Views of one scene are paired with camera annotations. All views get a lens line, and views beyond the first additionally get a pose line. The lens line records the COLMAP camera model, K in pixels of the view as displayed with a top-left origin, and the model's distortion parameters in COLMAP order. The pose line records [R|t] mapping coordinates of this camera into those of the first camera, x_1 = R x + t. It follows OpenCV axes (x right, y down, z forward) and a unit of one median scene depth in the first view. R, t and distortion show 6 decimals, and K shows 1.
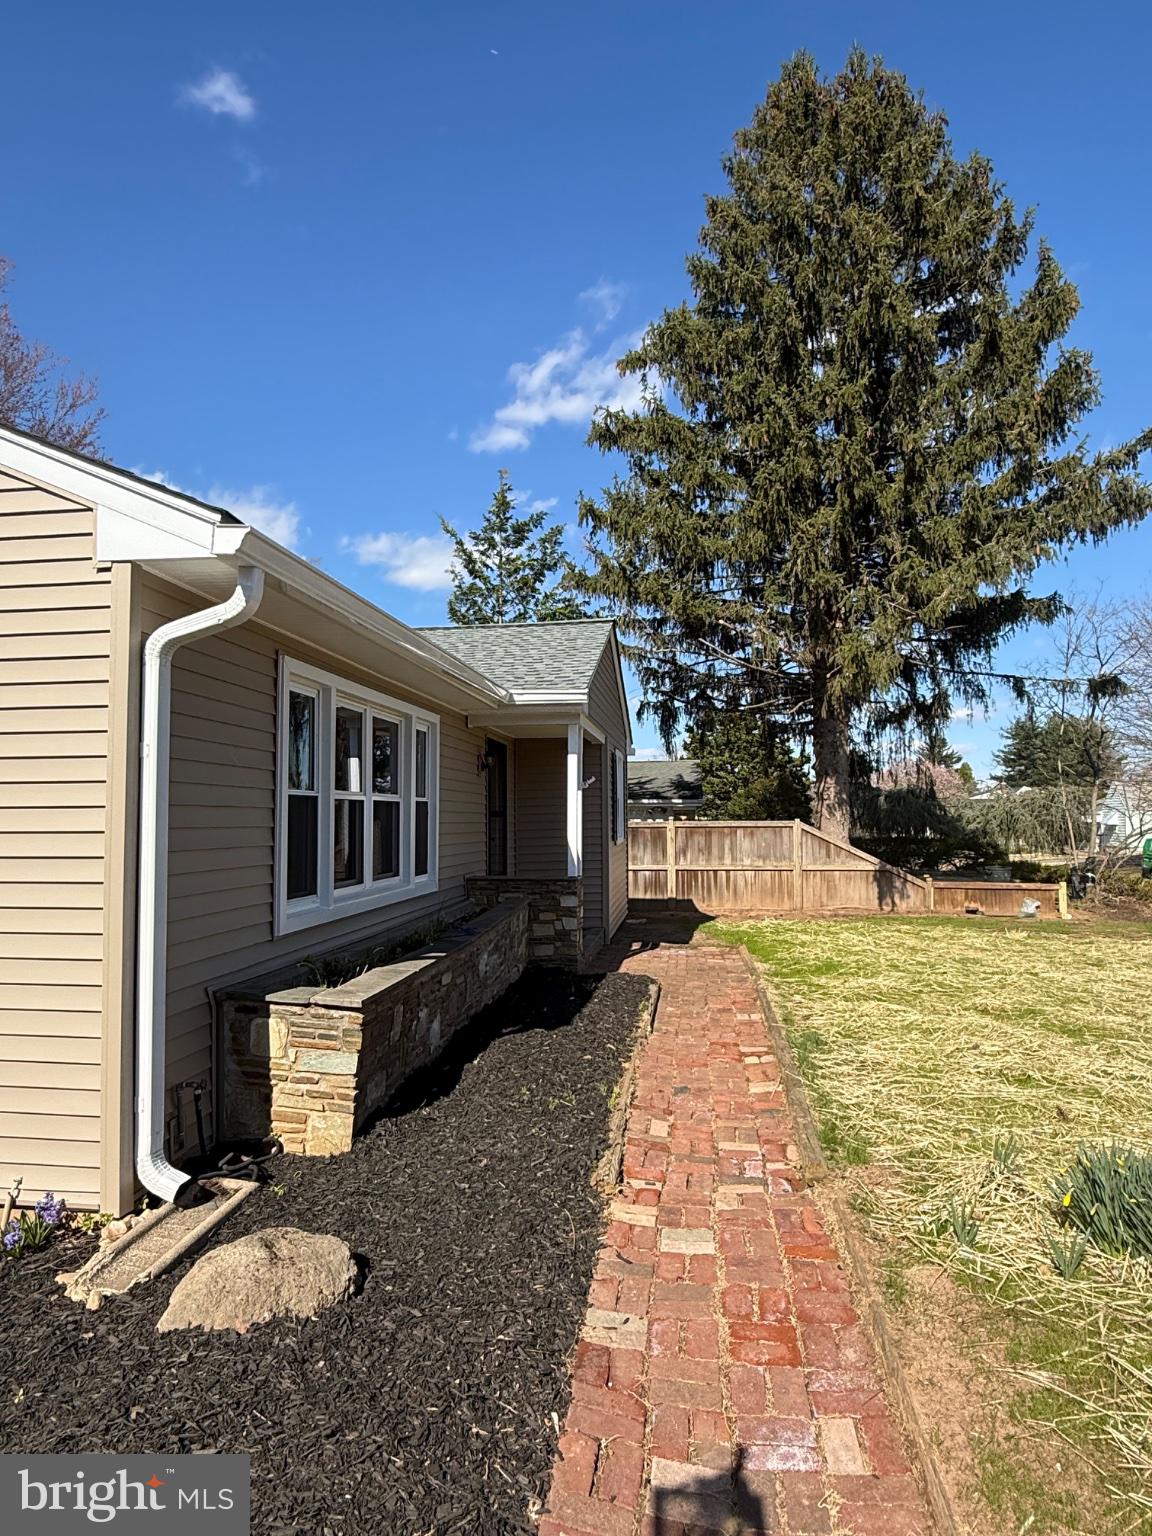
lens RADIAL K [[899.2, 0, 571.1], [0, 899.2, 768.0], [0, 0, 1]] dist [0.002108, -0.001840]
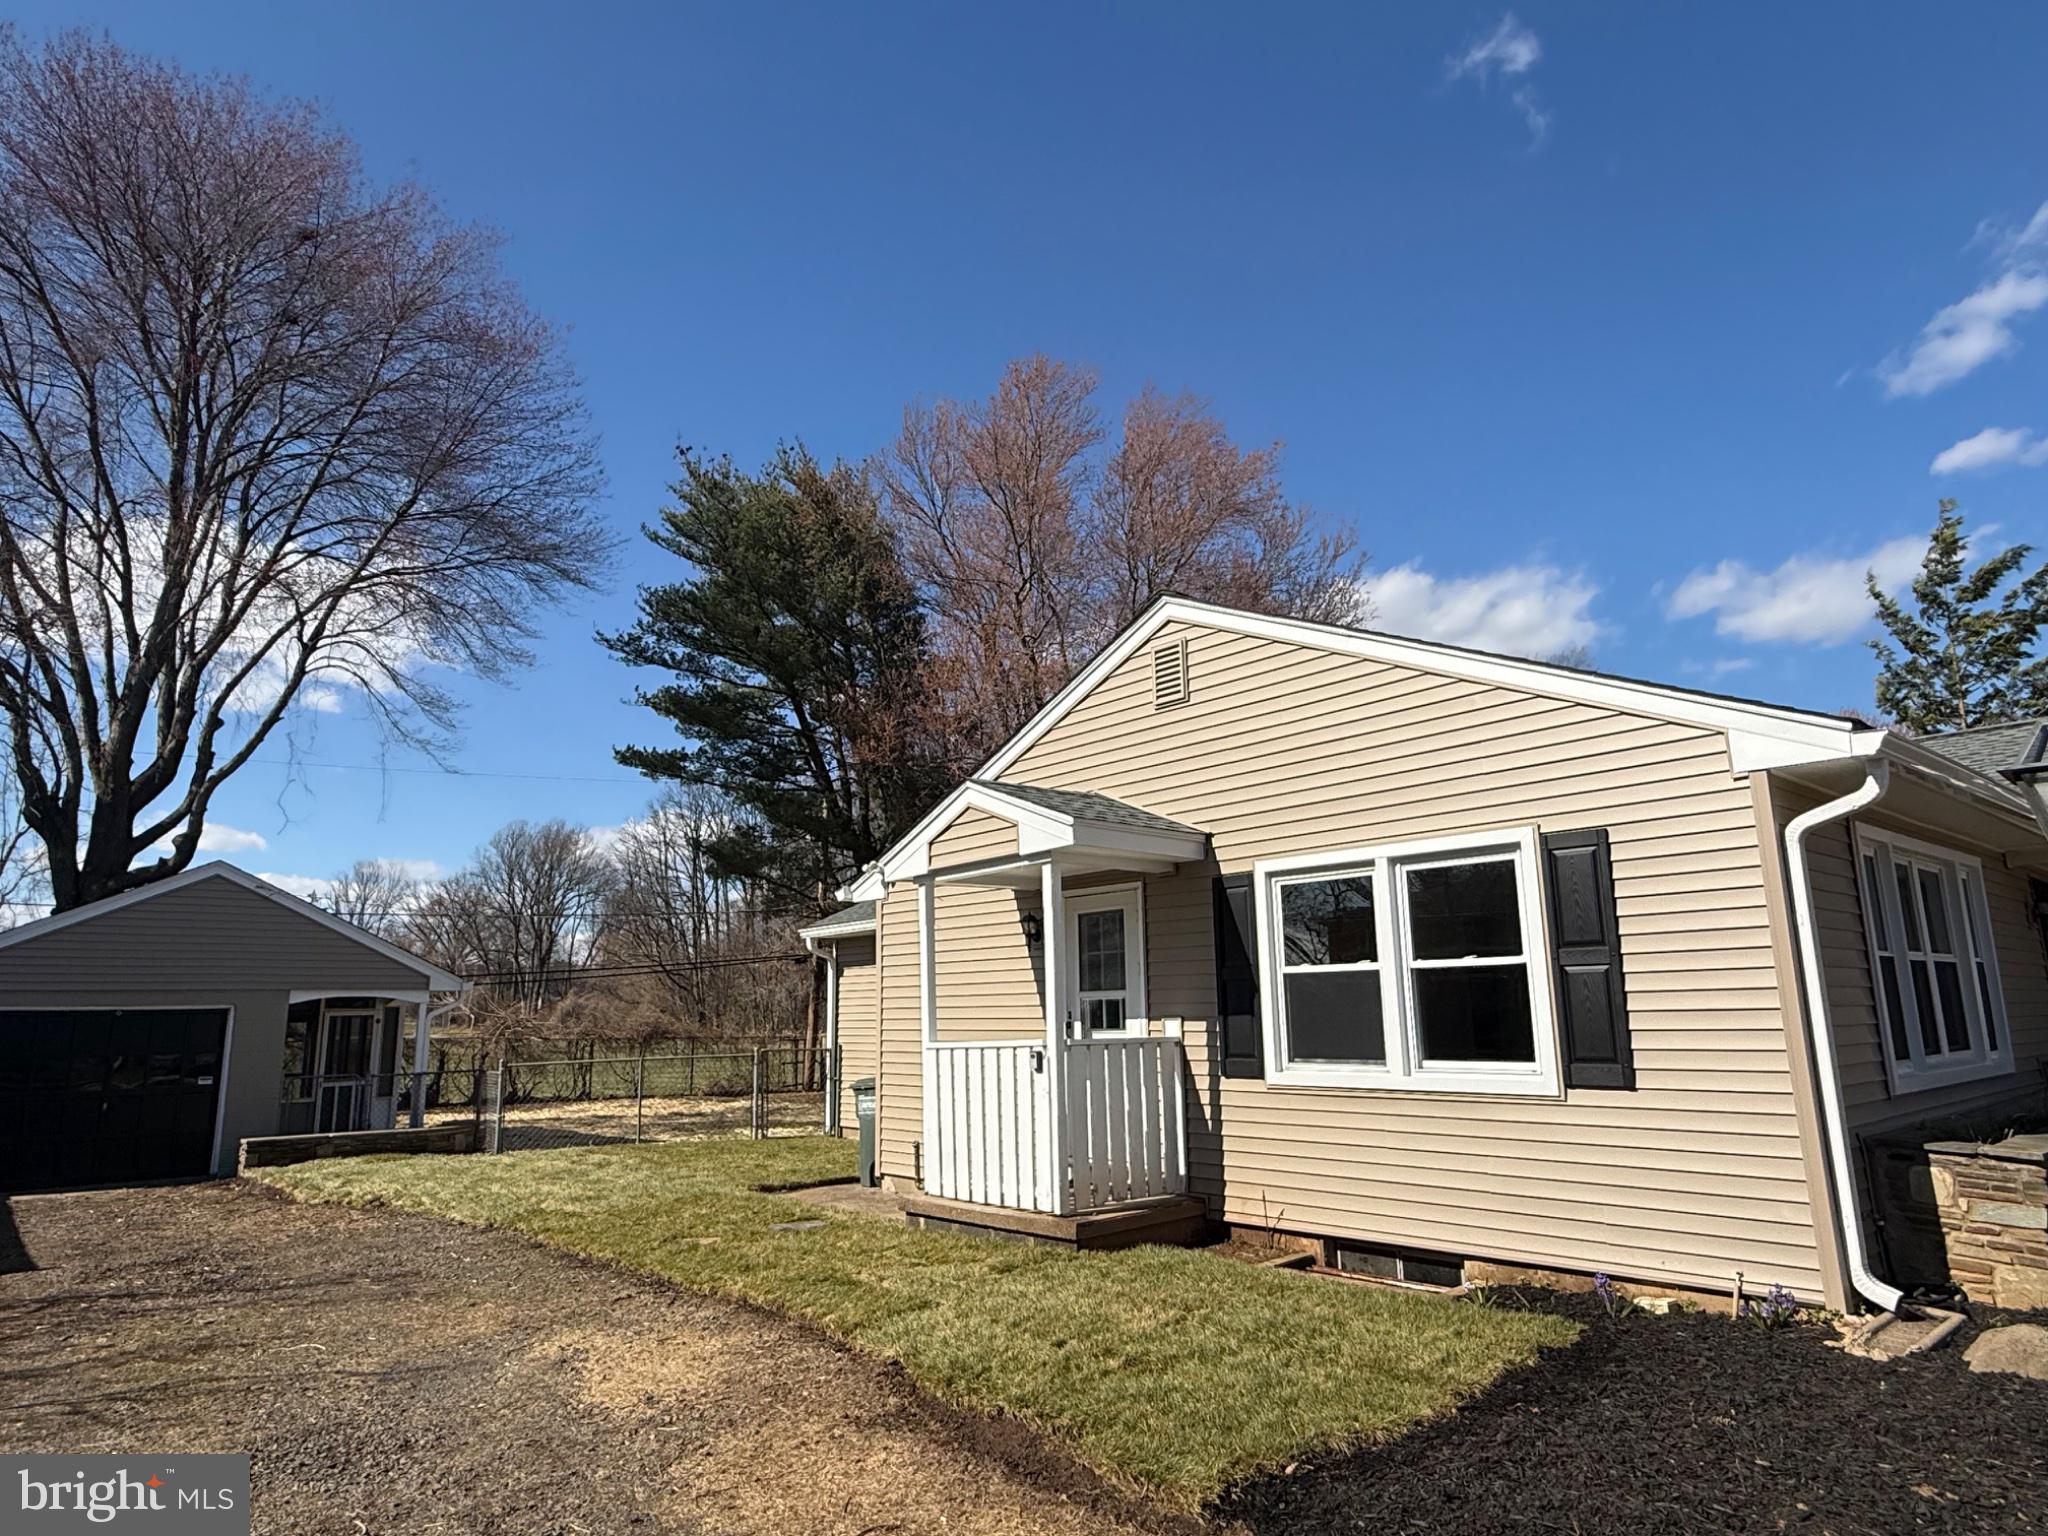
lens RADIAL K [[1199.0, 0, 1024.0], [0, 1199.0, 768.0], [0, 0, 1]] dist [0.002108, -0.001840]
pose [[0.751155, -0.141740, -0.644730, -0.159625], [0.048250, 0.985853, -0.160518, -0.009899], [0.658361, 0.089466, 0.747367, -0.805304]]
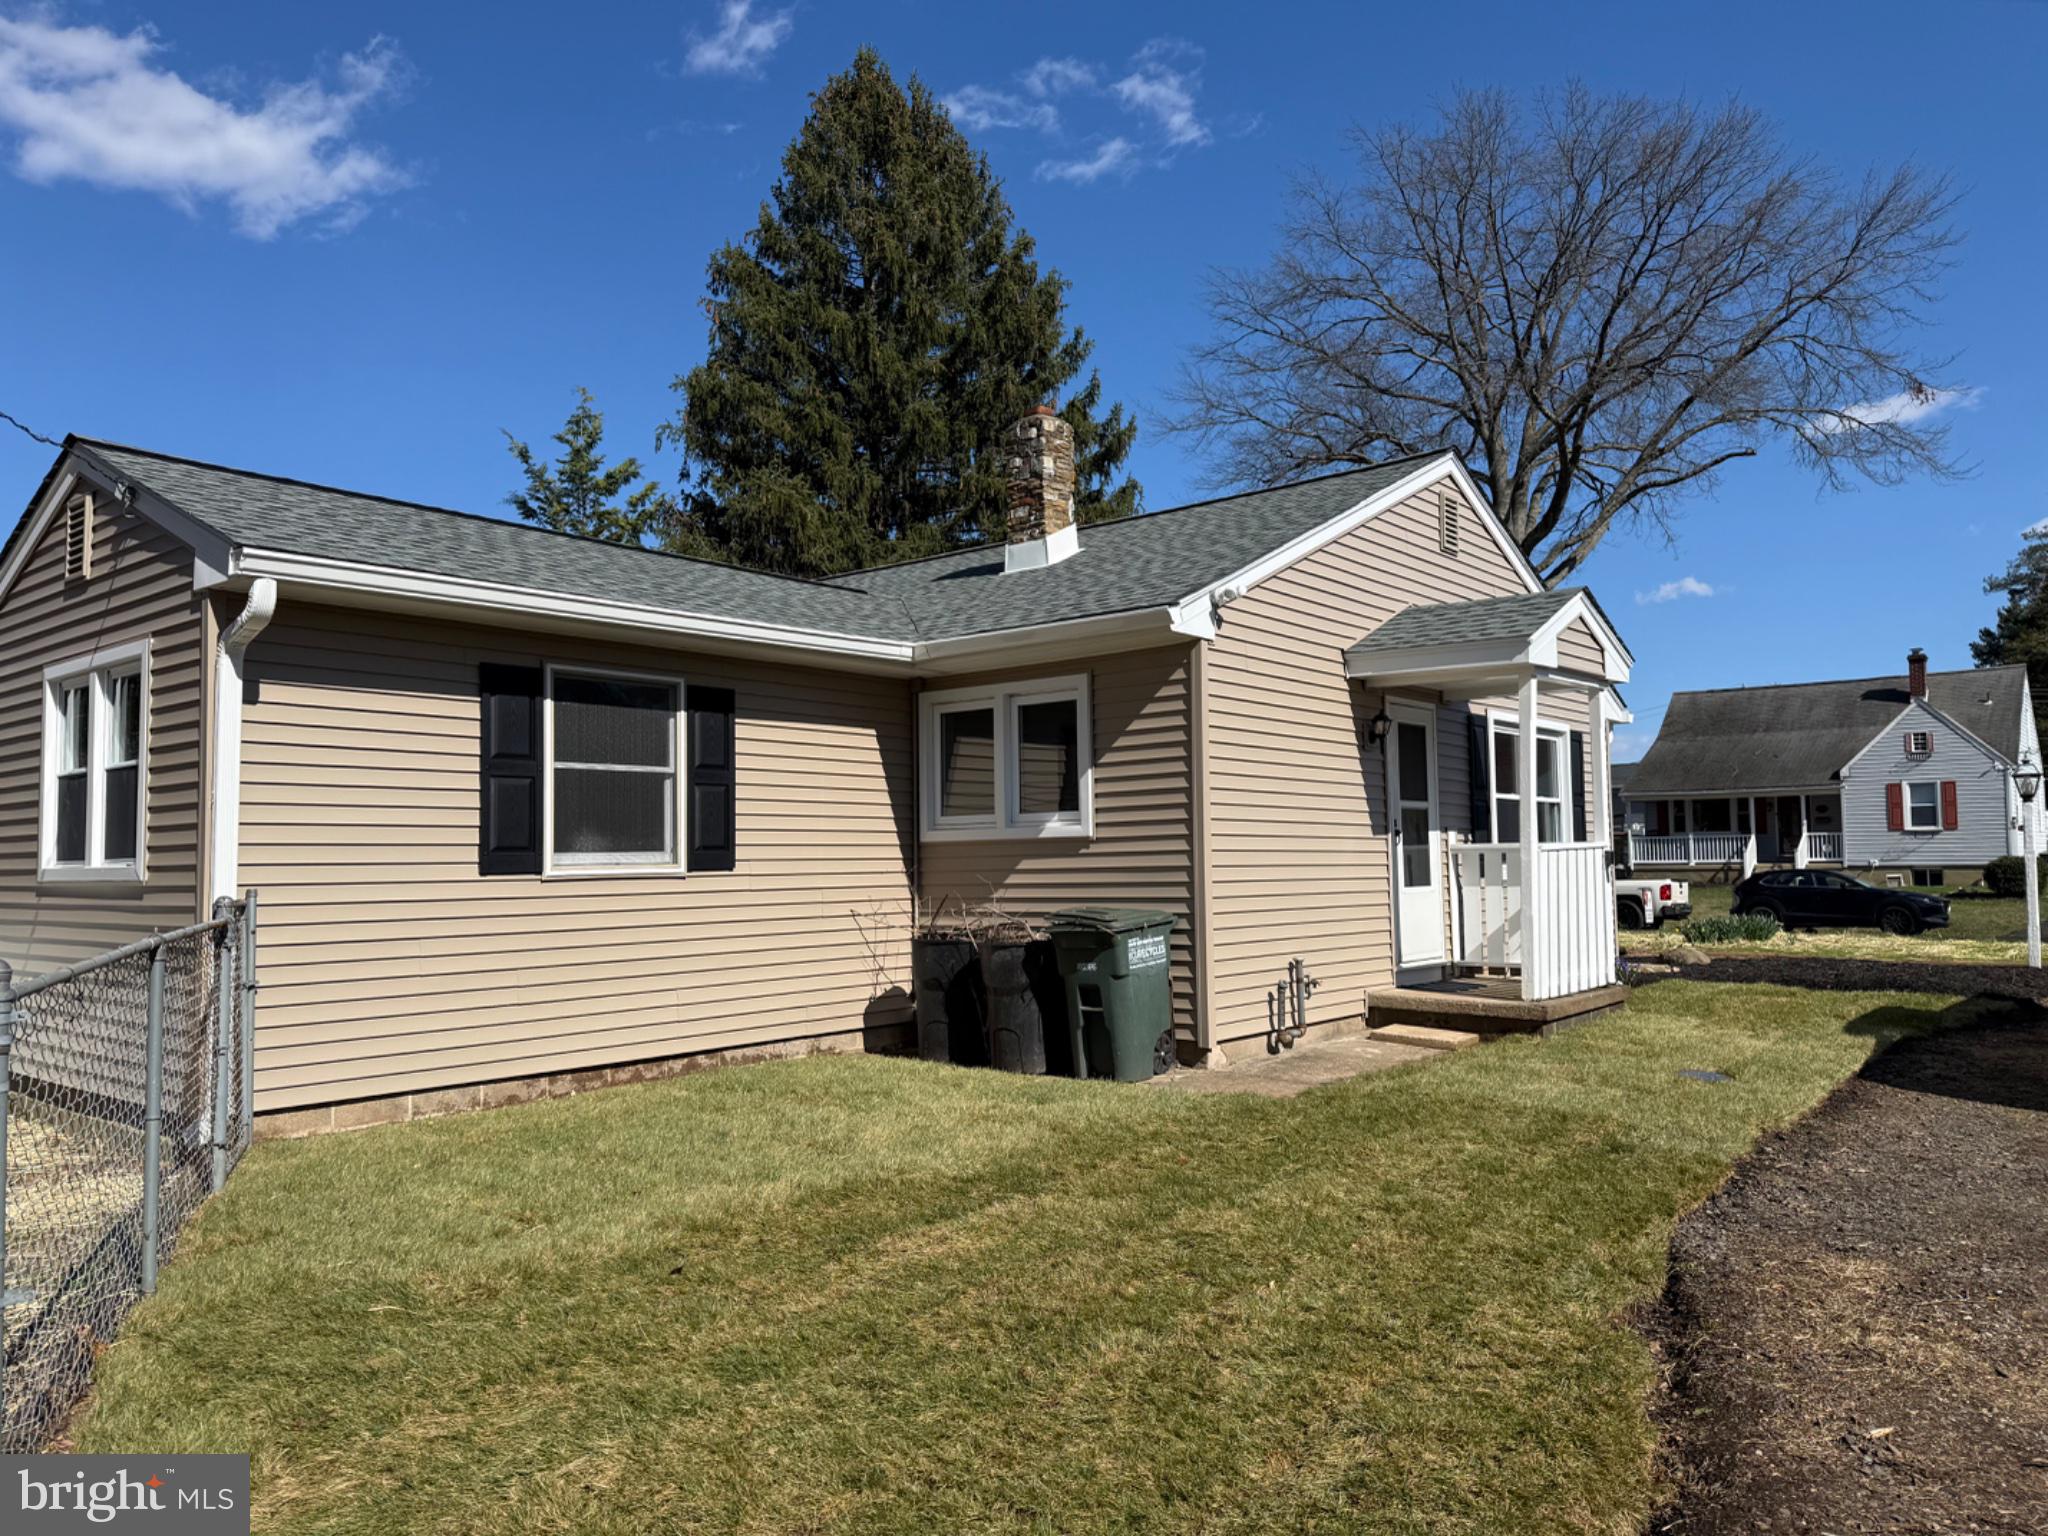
lens RADIAL K [[1419.0, 0, 1023.4], [0, 1419.0, 778.8], [0, 0, 1]] dist [0.069092, -0.074934]
pose [[0.533879, 0.044938, 0.844366, -4.233151], [-0.036963, 0.998873, -0.029790, 0.111715], [-0.844753, -0.015306, 0.534938, 0.170376]]
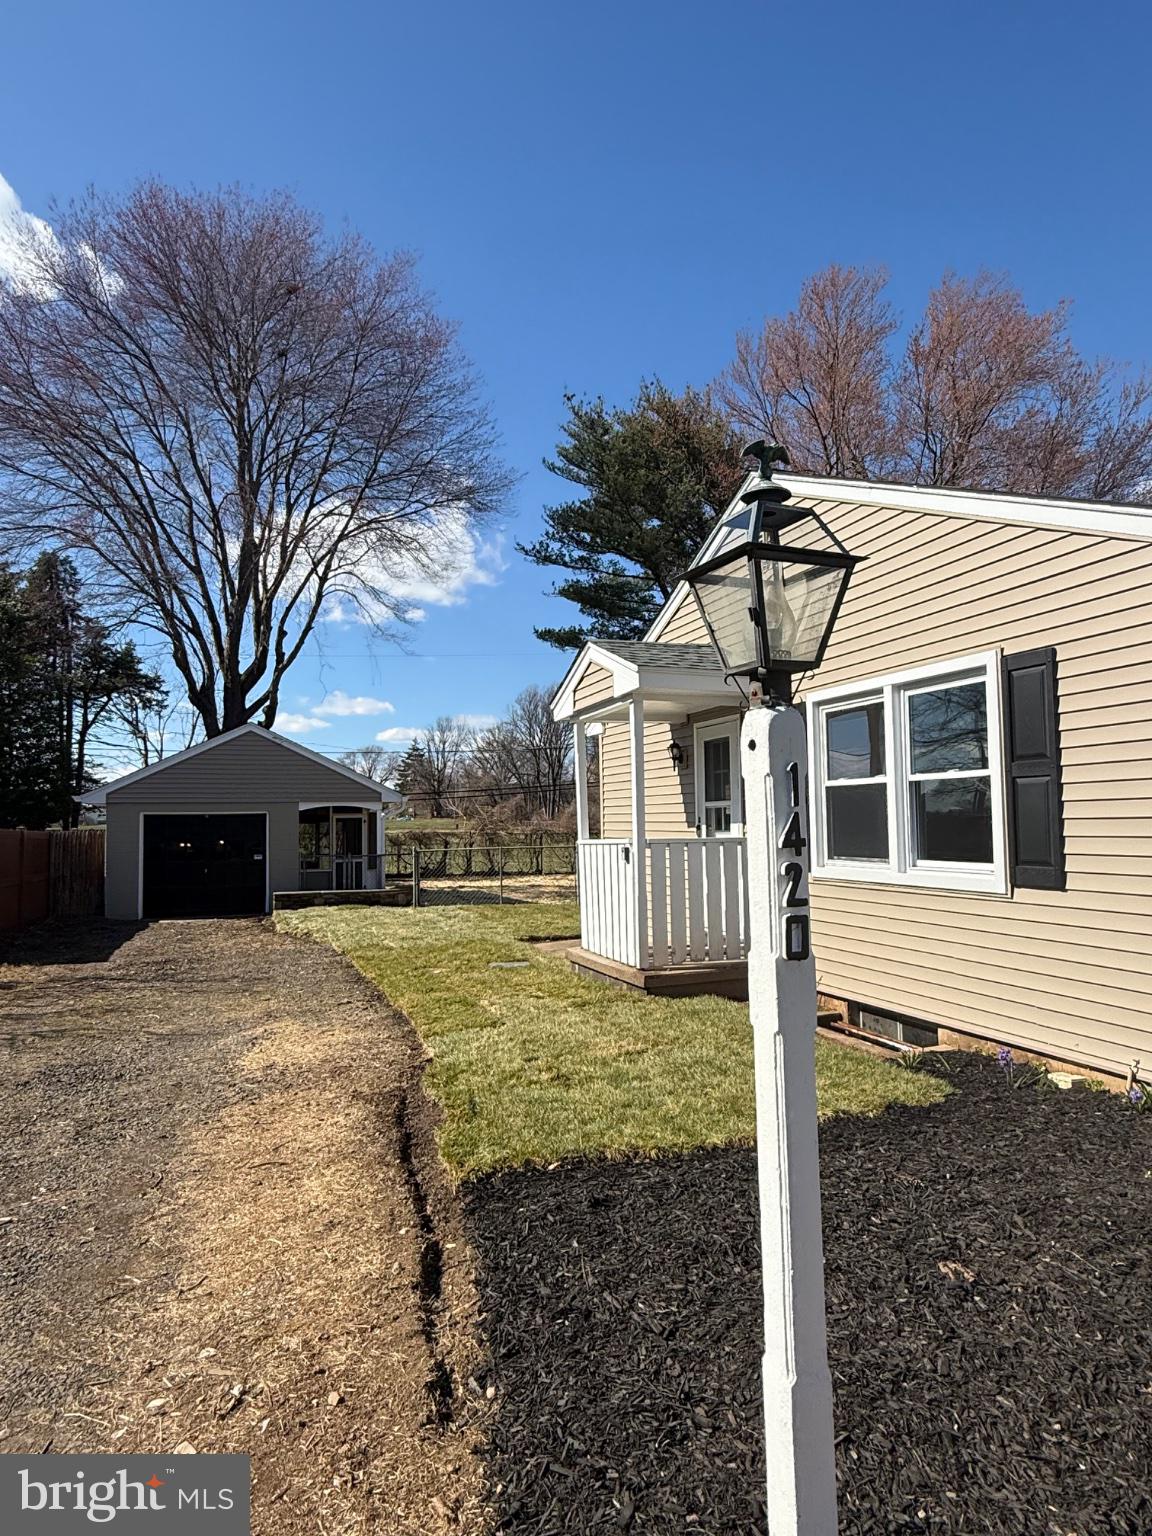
lens RADIAL K [[899.2, 0, 571.1], [0, 899.2, 768.0], [0, 0, 1]] dist [0.002108, -0.001840]
pose [[0.459888, -0.055875, -0.886217, 0.167226], [0.057782, 0.997786, -0.032924, 0.019977], [0.886095, -0.036066, 0.462098, -0.285539]]
